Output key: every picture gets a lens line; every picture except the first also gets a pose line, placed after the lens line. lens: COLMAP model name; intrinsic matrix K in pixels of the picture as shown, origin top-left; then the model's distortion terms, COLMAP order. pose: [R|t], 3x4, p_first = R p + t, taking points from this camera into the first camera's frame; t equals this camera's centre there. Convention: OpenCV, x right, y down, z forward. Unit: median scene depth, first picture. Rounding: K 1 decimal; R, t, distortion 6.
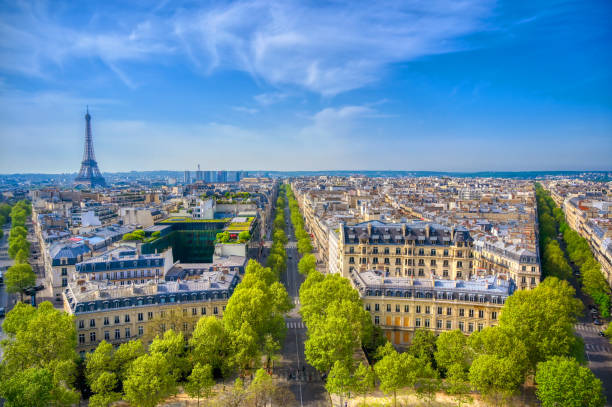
lens RADIAL K [[428.5, 0, 306.0], [0, 428.5, 203.5], [0, 0, 1]] dist [-0.008289, 0.002666]
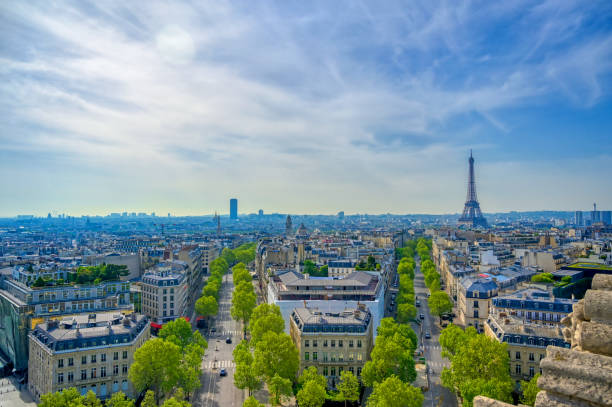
lens RADIAL K [[435.9, 0, 294.7], [0, 435.9, 204.7], [0, 0, 1]] dist [-0.002118, 0.000360]
pose [[0.663494, -0.017860, -0.747968, -0.033698], [-0.050709, 0.996343, -0.068773, 0.006267], [0.746461, 0.083559, 0.660162, -0.099084]]
